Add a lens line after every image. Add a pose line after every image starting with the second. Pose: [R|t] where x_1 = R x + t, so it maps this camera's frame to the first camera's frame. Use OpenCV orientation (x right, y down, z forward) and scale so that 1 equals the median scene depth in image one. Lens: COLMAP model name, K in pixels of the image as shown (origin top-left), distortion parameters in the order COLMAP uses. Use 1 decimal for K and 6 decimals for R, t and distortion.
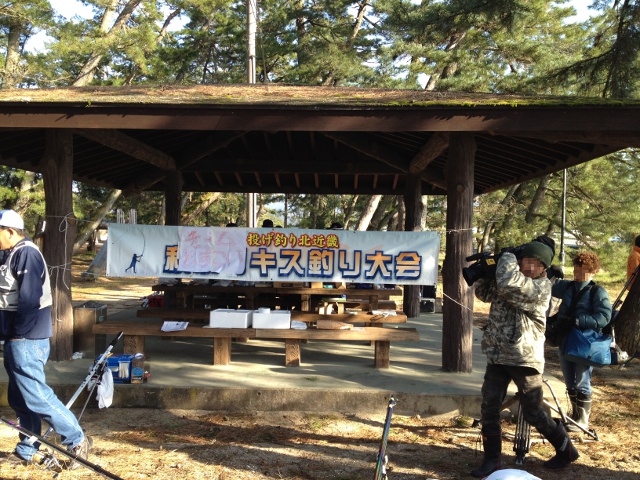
lens RADIAL K [[583.7, 0, 320.0], [0, 583.7, 240.0], [0, 0, 1]] dist [0.004256, -0.022960]
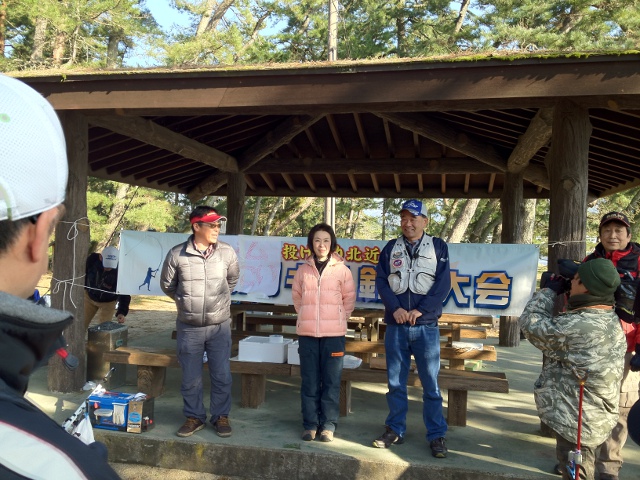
lens RADIAL K [[583.7, 0, 320.0], [0, 583.7, 240.0], [0, 0, 1]] dist [0.004256, -0.022960]
pose [[0.983892, 0.008540, -0.178559, 0.031455], [-0.010836, 0.999871, -0.011884, -0.003822], [0.178435, 0.013627, 0.983857, 0.109282]]
